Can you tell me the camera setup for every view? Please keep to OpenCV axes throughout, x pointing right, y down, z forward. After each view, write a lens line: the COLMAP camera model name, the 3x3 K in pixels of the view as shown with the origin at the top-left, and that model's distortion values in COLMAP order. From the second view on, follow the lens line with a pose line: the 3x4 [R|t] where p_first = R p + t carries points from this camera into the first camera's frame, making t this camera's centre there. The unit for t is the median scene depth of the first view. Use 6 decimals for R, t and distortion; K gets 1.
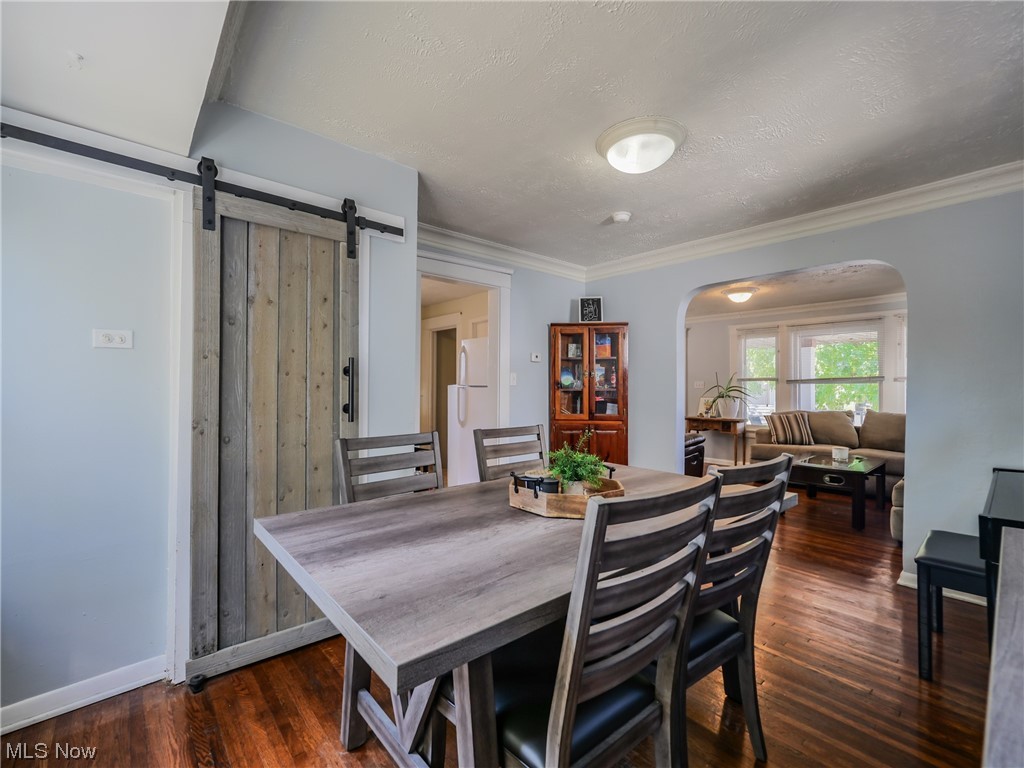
lens RADIAL K [[449.1, 0, 512.0], [0, 449.1, 384.0], [0, 0, 1]] dist [-0.003168, -0.000475]
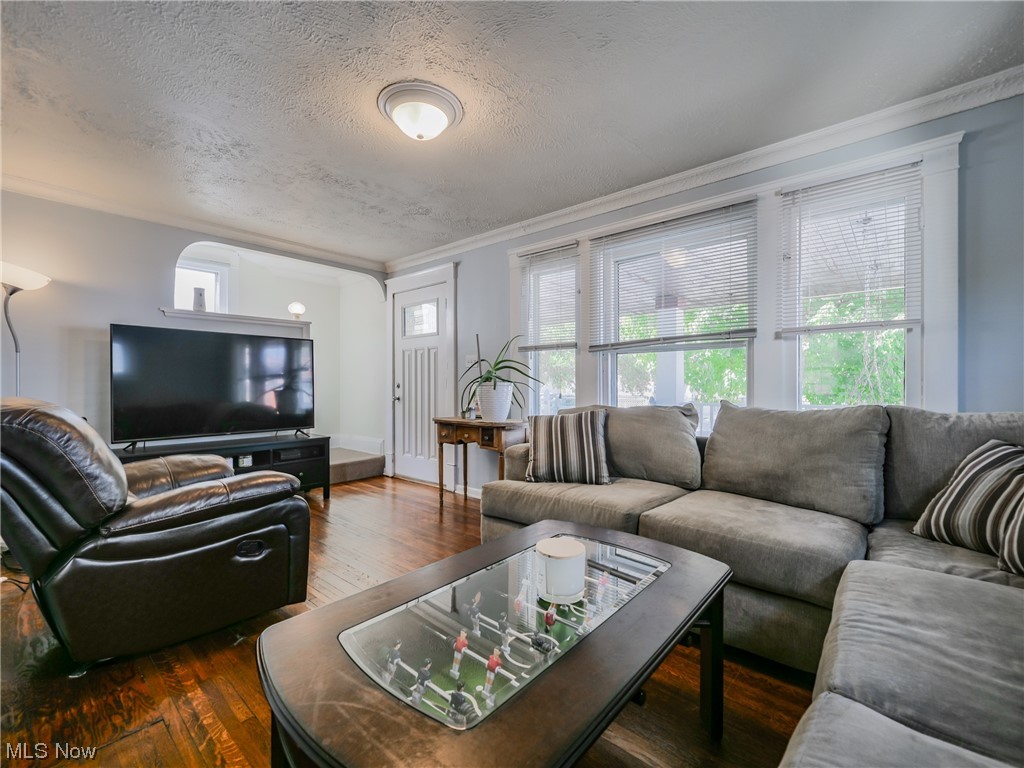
lens RADIAL K [[453.2, 0, 505.2], [0, 453.2, 384.6], [0, 0, 1]] dist [-0.002126, -0.000365]
pose [[0.991019, -0.008282, 0.133462, 0.461183], [0.006654, 0.999898, 0.012637, 0.030215], [-0.133553, -0.011635, 0.990973, 0.515089]]
